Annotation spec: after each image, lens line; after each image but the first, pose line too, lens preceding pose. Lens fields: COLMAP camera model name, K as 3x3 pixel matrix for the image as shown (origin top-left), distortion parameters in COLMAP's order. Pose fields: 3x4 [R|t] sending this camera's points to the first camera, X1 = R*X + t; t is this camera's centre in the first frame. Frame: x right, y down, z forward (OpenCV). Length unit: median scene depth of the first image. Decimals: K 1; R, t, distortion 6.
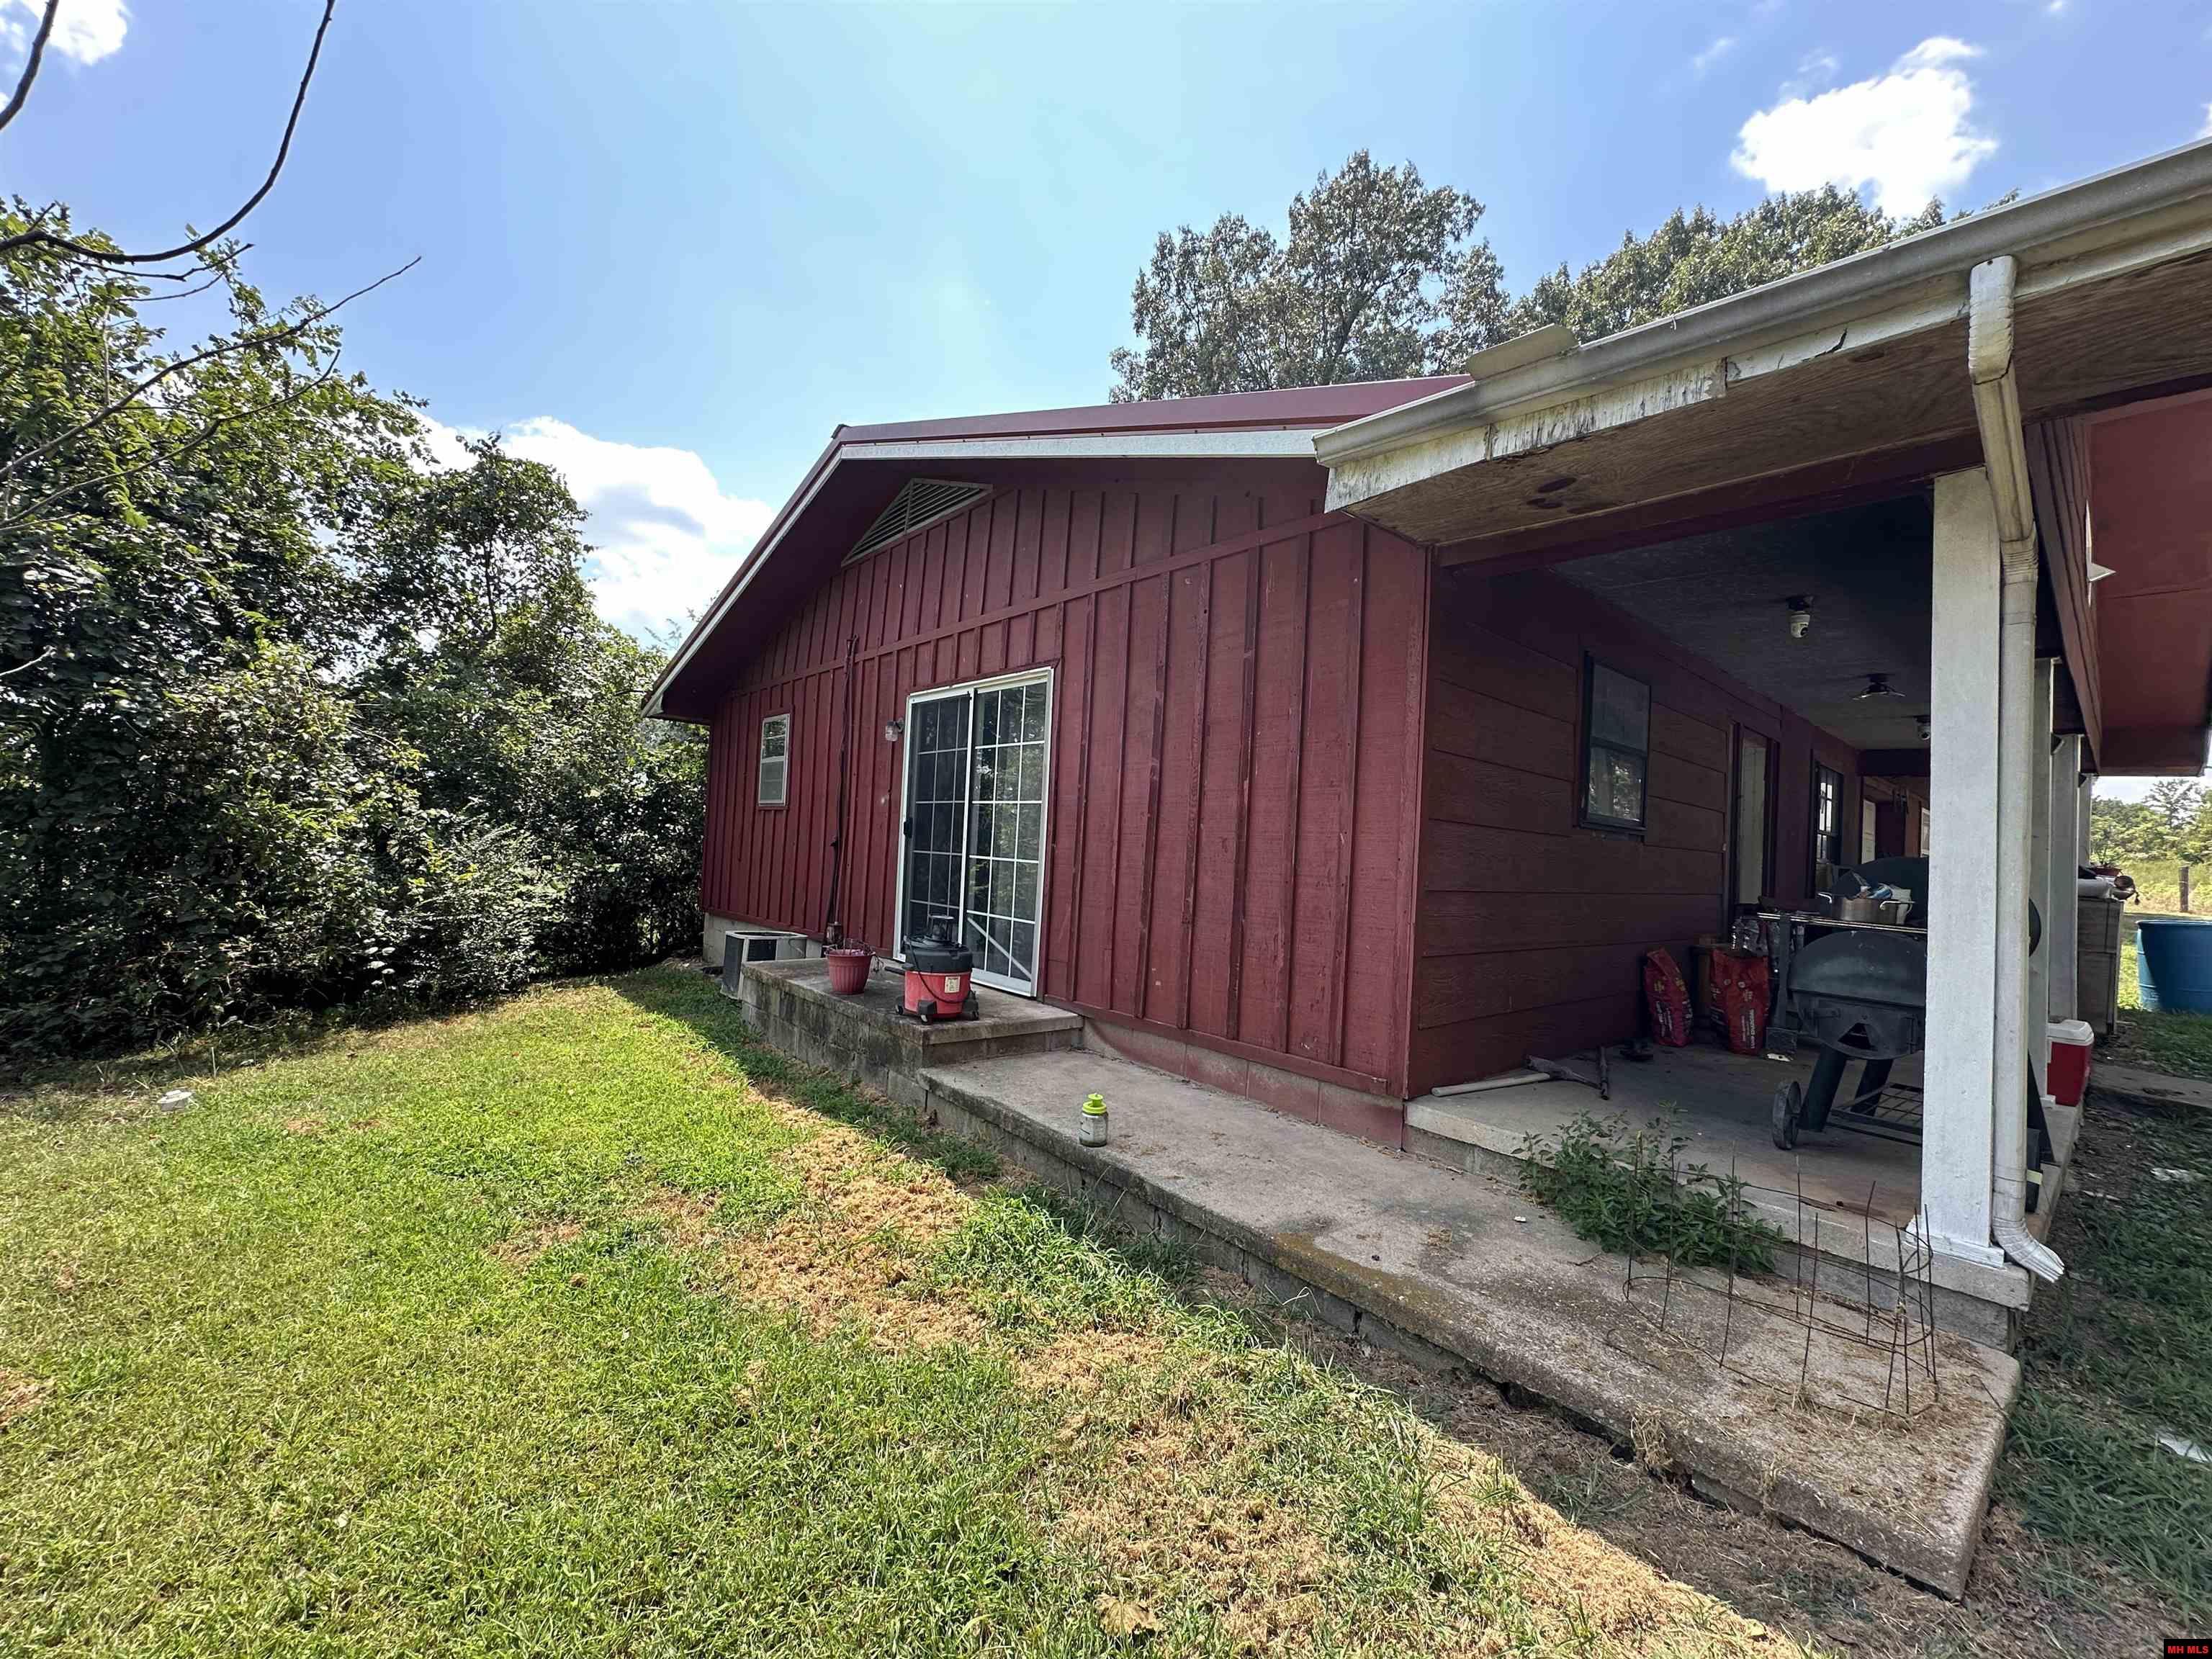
lens RADIAL K [[887.5, 0, 1099.8], [0, 887.5, 825.0], [0, 0, 1]] dist [-0.007164, 0.002045]
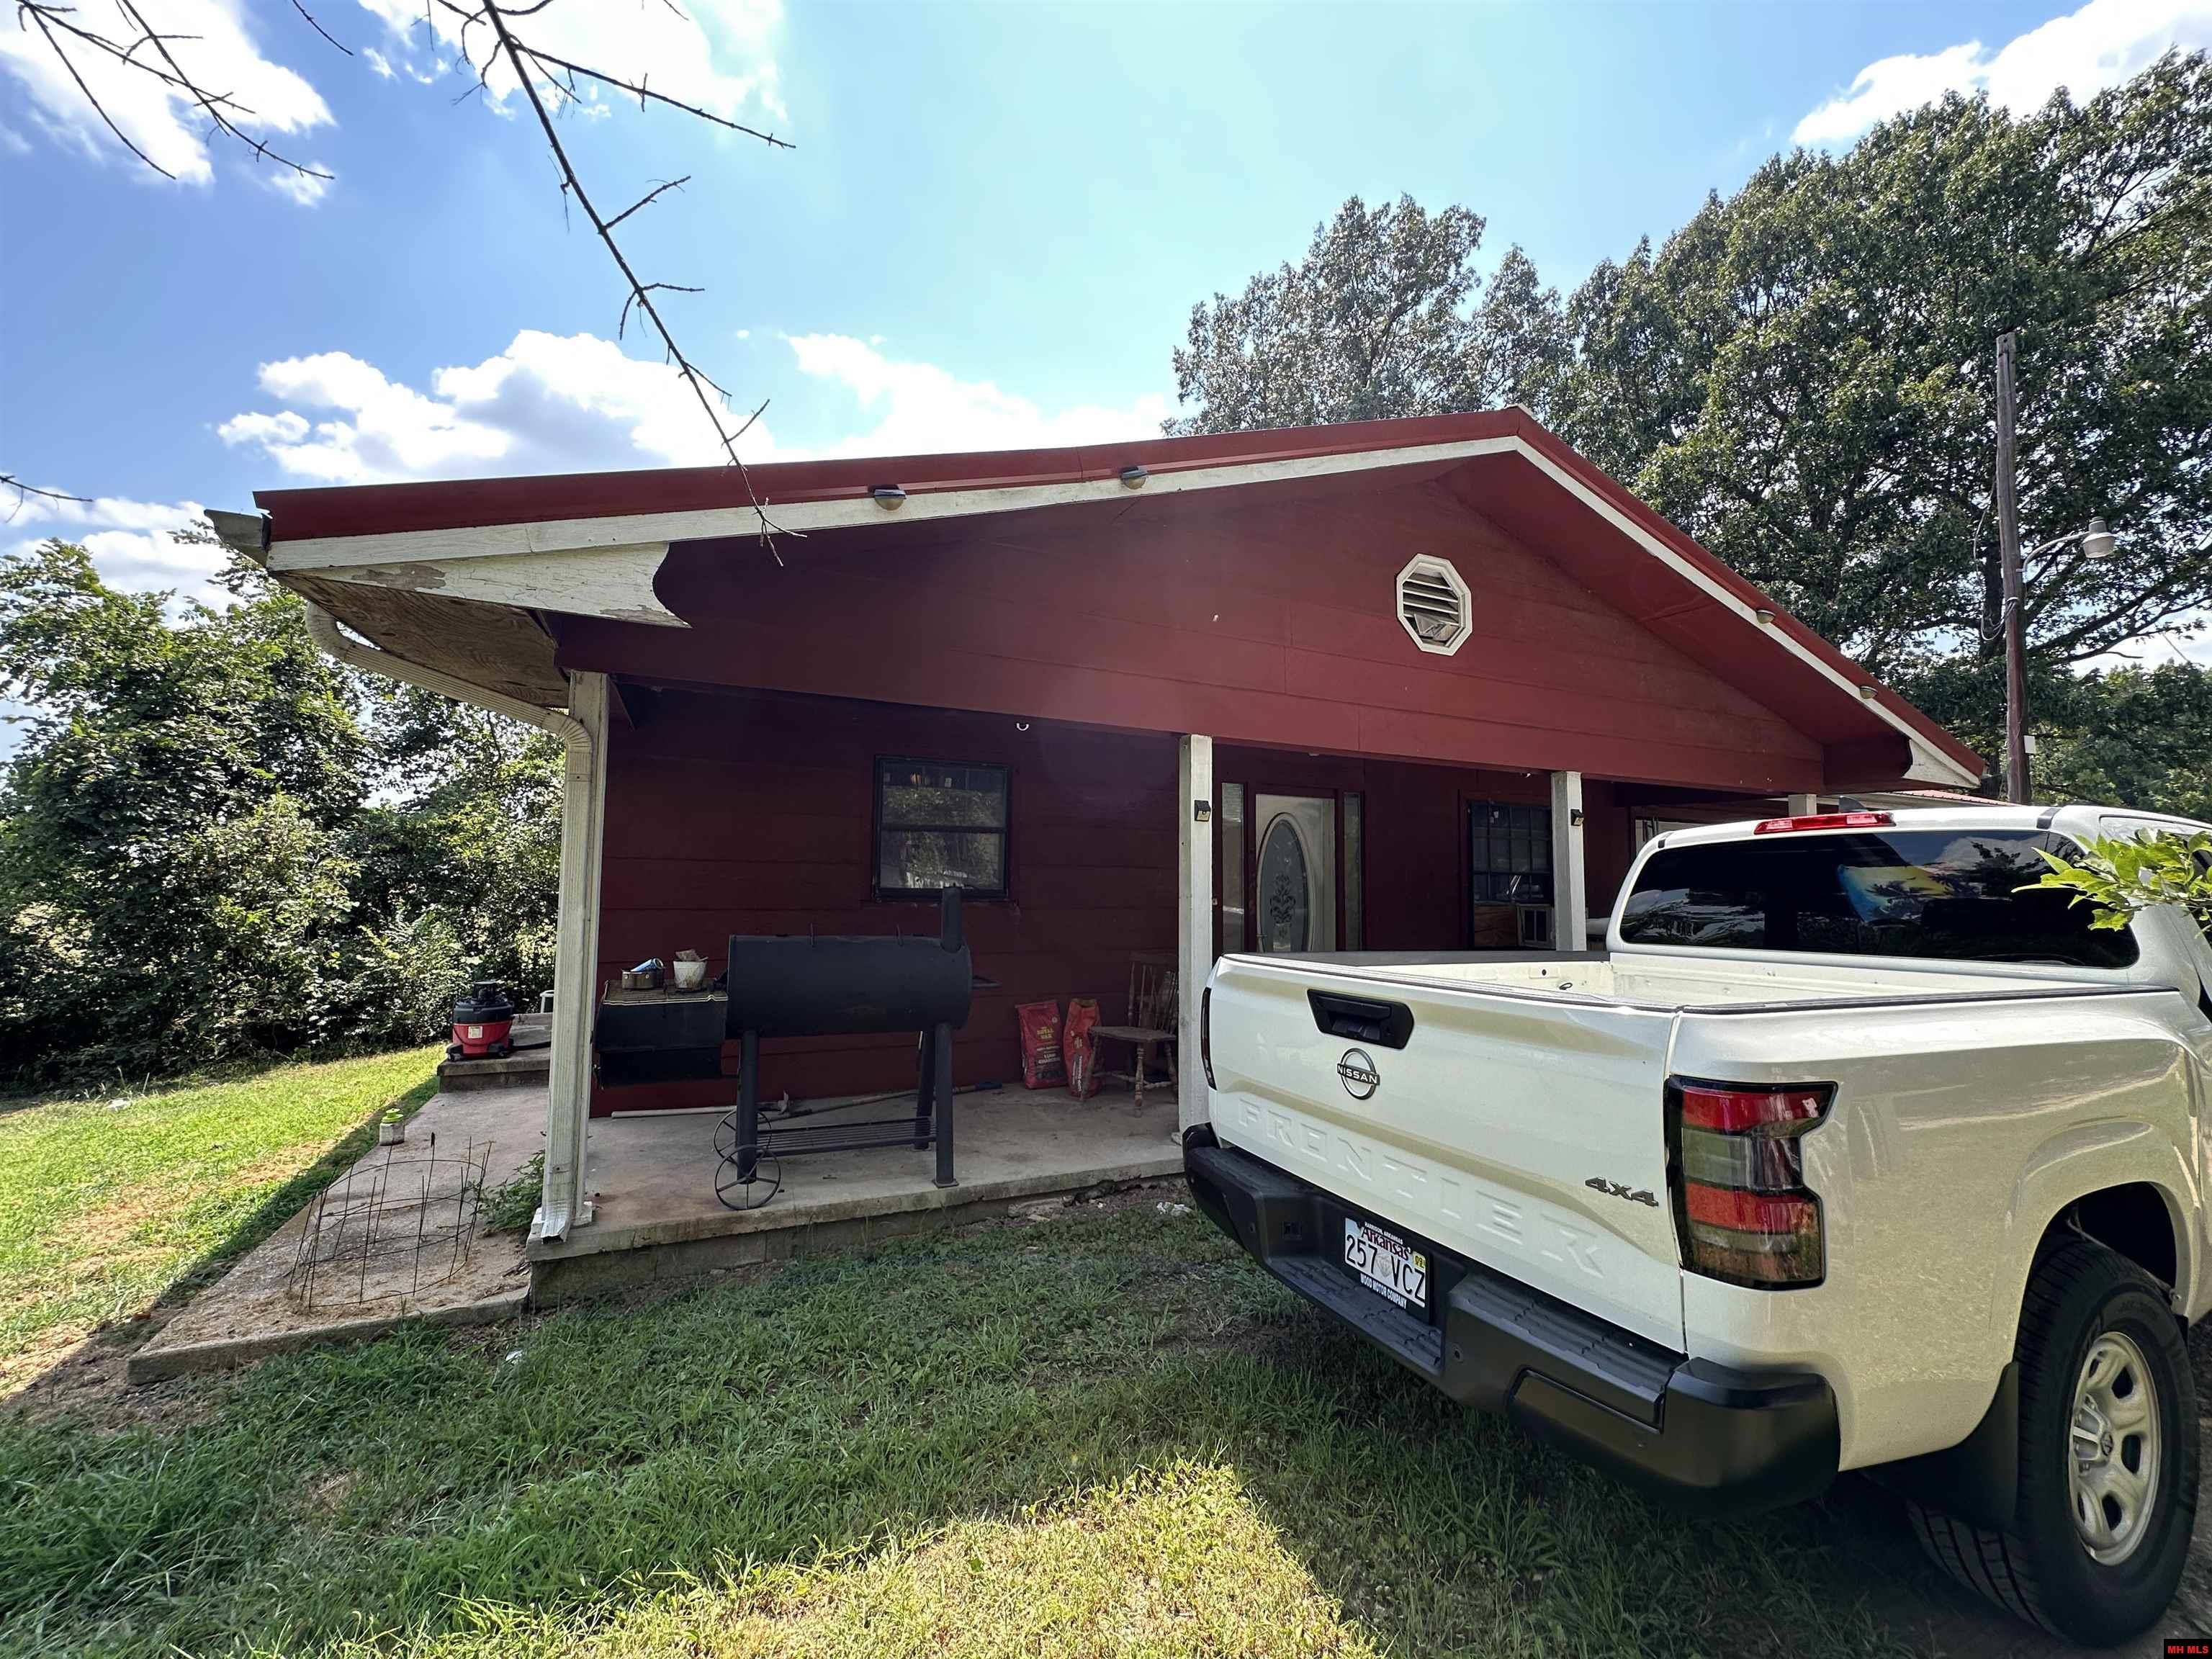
lens RADIAL K [[887.5, 0, 1096.2], [0, 887.5, 833.8], [0, 0, 1]] dist [-0.007164, 0.002045]
pose [[0.964062, -0.057117, -0.259465, 0.234167], [0.045937, 0.997744, -0.048956, -0.003444], [0.261676, 0.035277, 0.964511, -0.016991]]
